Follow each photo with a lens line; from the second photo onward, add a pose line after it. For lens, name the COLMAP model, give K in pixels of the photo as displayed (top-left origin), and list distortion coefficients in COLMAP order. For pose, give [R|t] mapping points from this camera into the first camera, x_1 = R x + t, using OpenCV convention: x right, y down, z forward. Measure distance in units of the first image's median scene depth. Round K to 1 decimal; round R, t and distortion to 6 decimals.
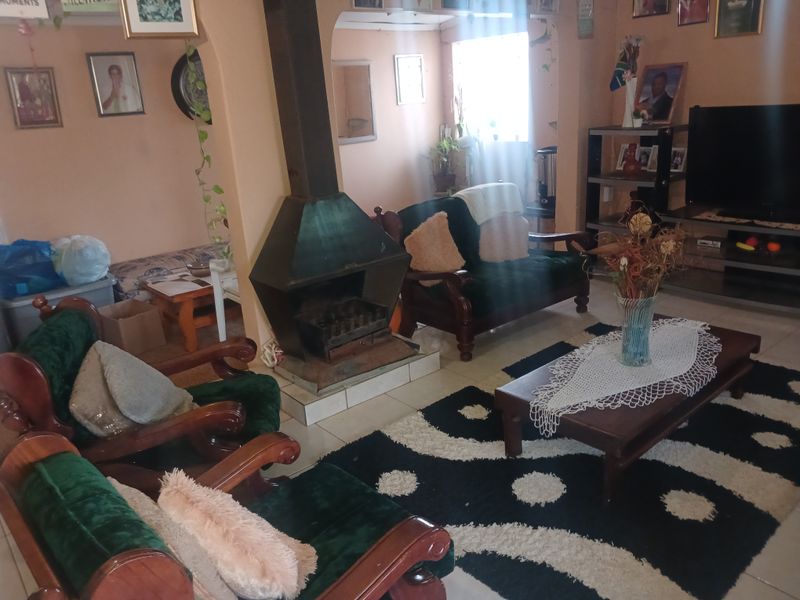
lens RADIAL K [[631.5, 0, 400.0], [0, 631.5, 300.0], [0, 0, 1]] dist [-0.048972, 0.066505]
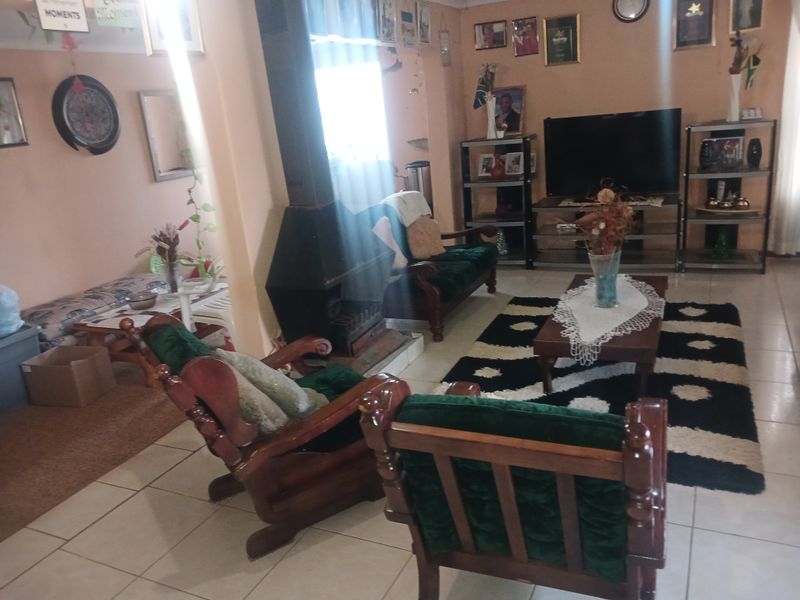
lens RADIAL K [[625.3, 0, 400.0], [0, 625.3, 300.0], [0, 0, 1]] dist [-0.006445, -0.006439]
pose [[0.911606, -0.138009, 0.387206, -0.322481], [0.158579, 0.987112, -0.021516, 0.030253], [-0.379246, 0.081017, 0.921742, -0.015500]]
